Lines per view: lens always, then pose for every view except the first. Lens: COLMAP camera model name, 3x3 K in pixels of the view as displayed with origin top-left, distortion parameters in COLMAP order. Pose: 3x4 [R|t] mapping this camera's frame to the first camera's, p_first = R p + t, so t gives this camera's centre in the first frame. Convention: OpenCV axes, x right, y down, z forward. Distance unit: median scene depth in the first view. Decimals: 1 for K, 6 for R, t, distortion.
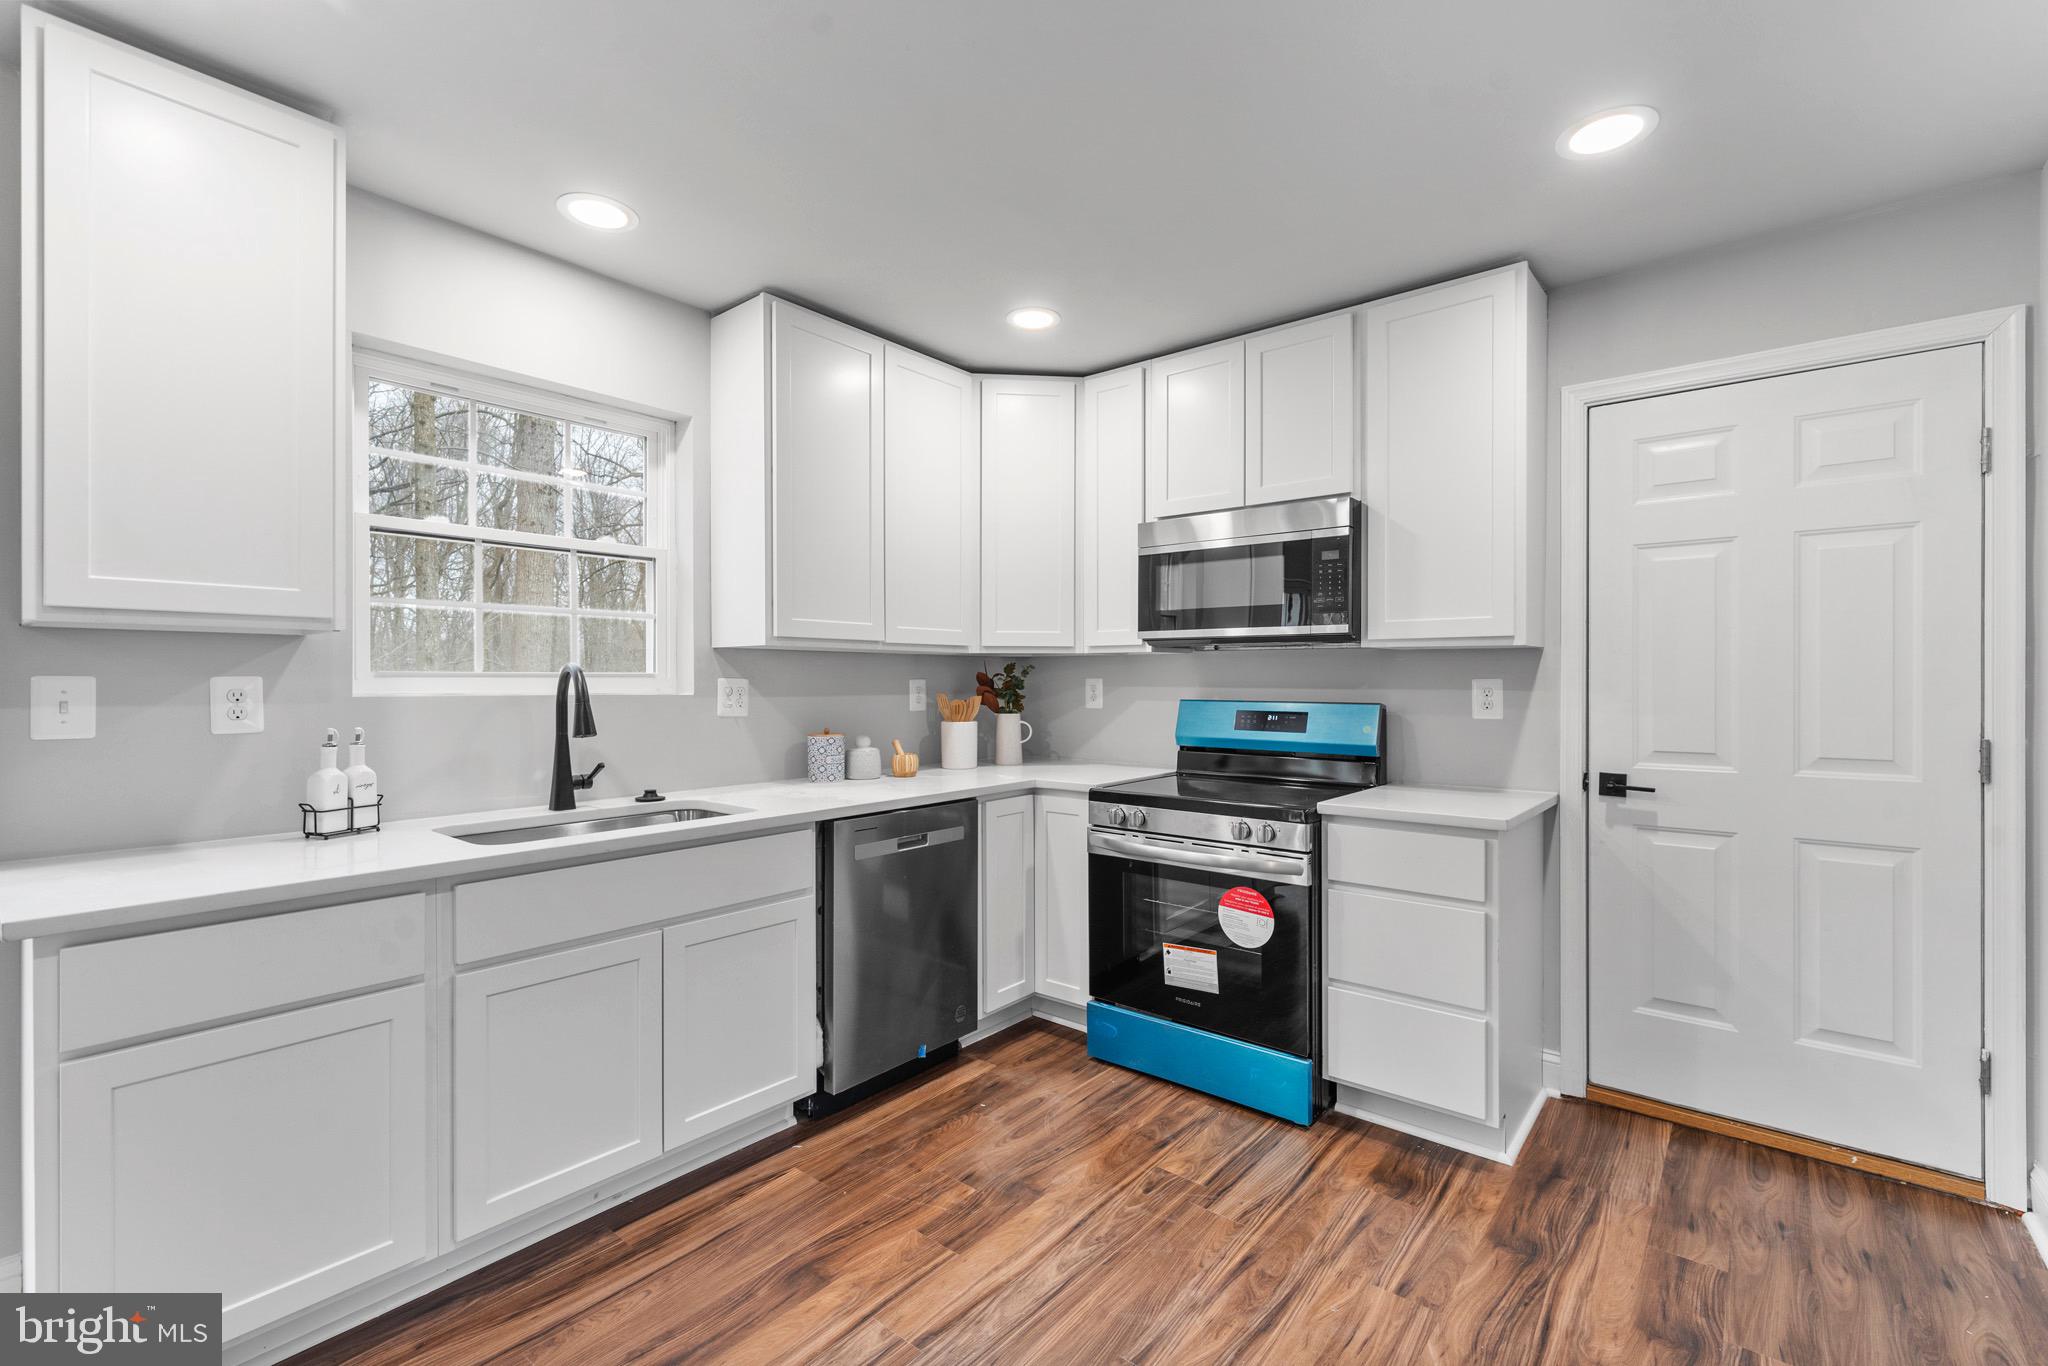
lens RADIAL K [[896.1, 0, 1034.9], [0, 896.1, 685.3], [0, 0, 1]] dist [-0.001798, -0.000524]
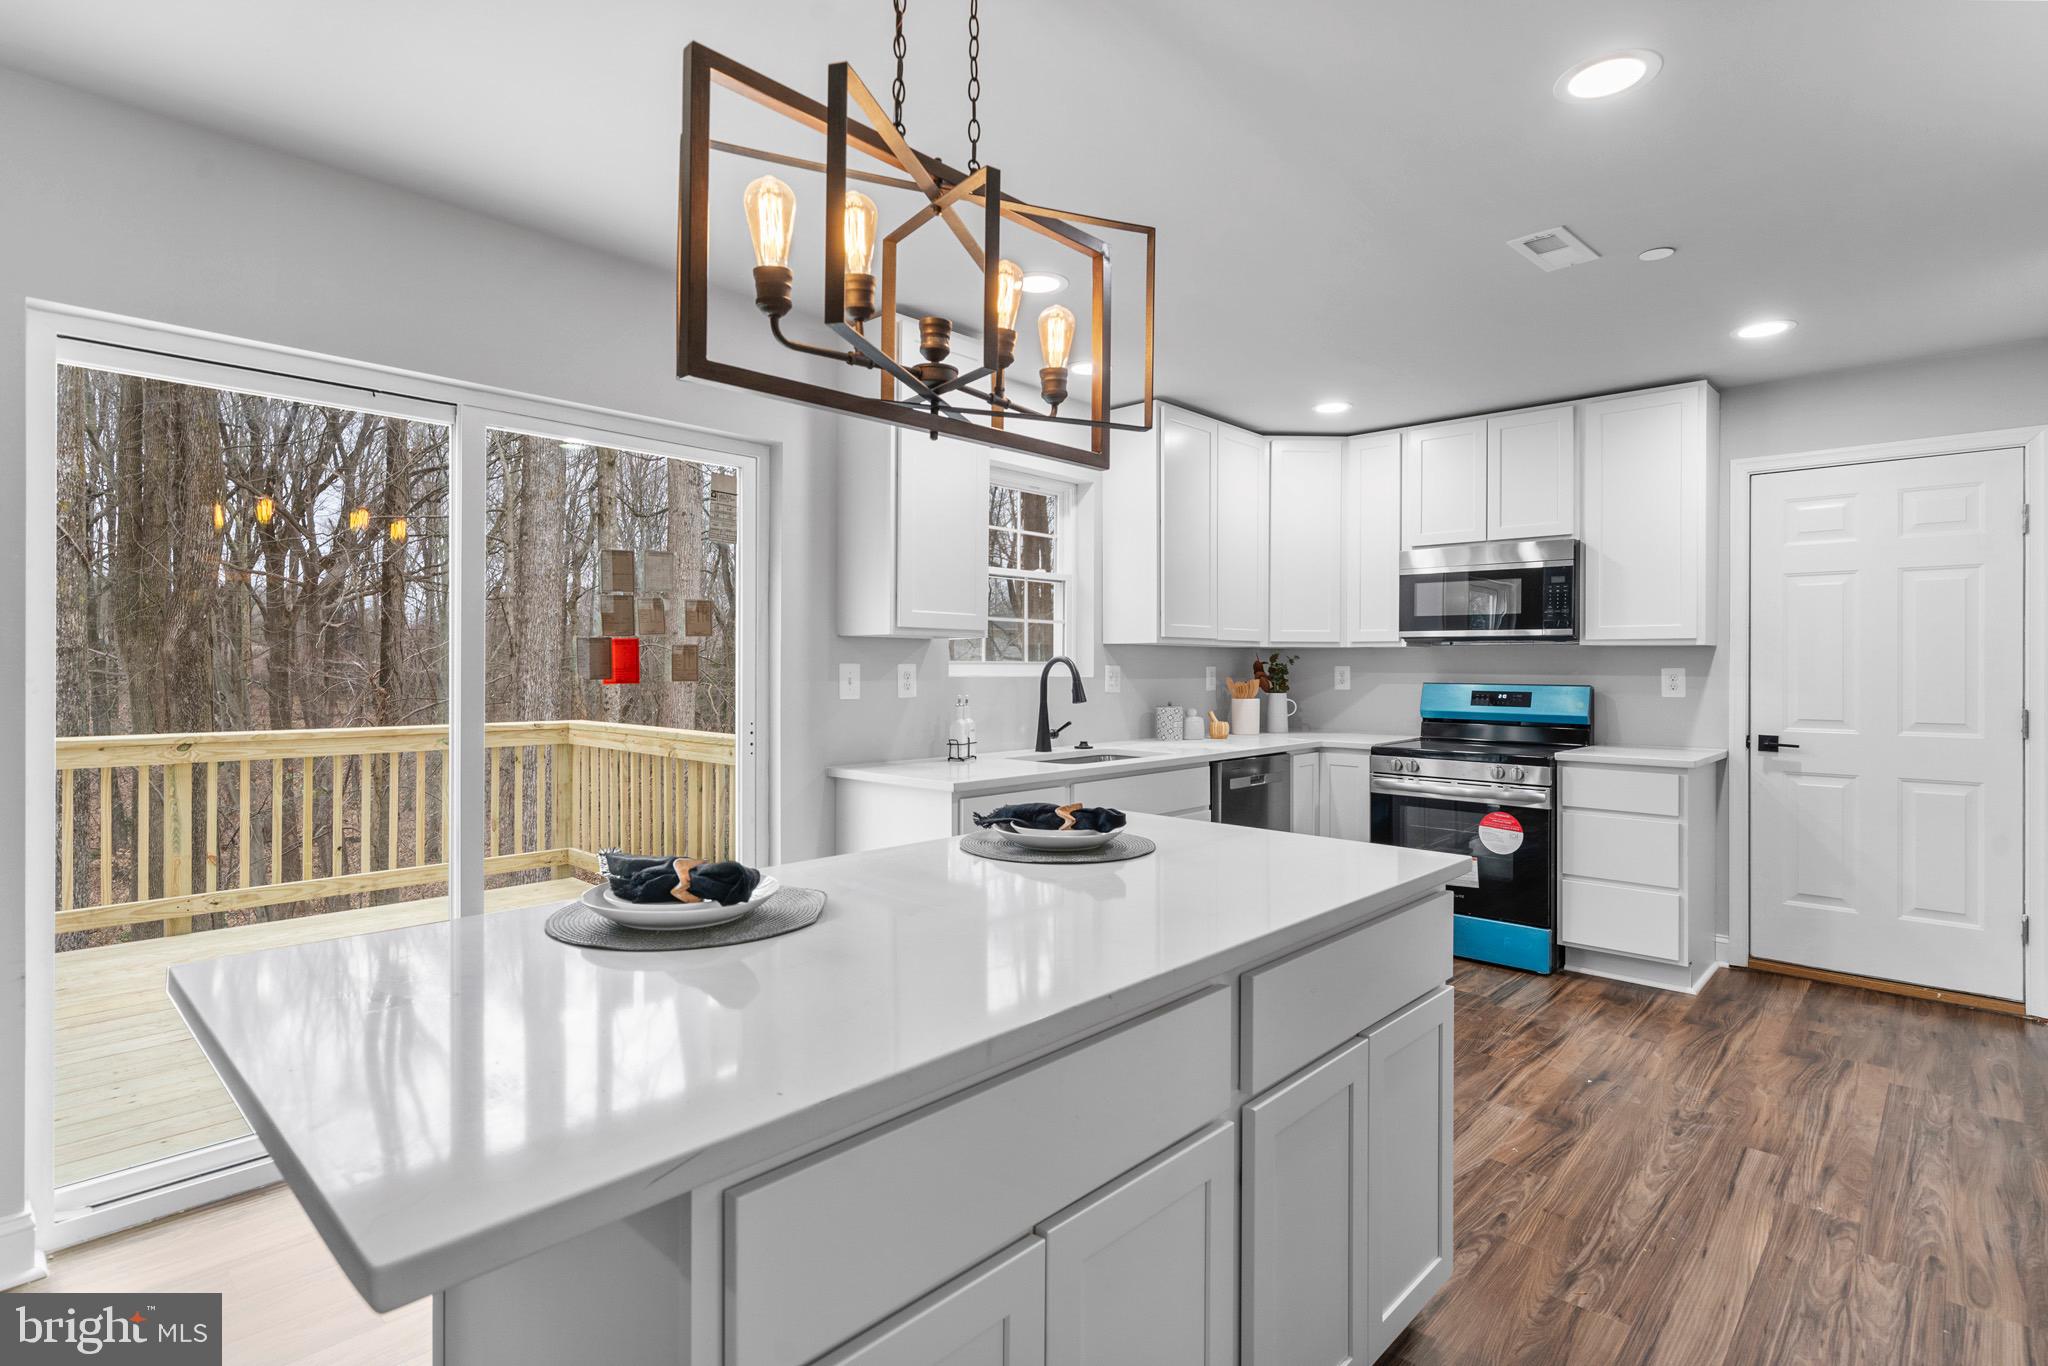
lens RADIAL K [[997.1, 0, 1019.1], [0, 997.1, 667.3], [0, 0, 1]] dist [-0.009531, 0.000771]
pose [[0.996879, 0.003745, -0.078858, -0.407193], [-0.004031, 0.999986, -0.003474, 0.001213], [0.078844, 0.003781, 0.996880, -0.648856]]
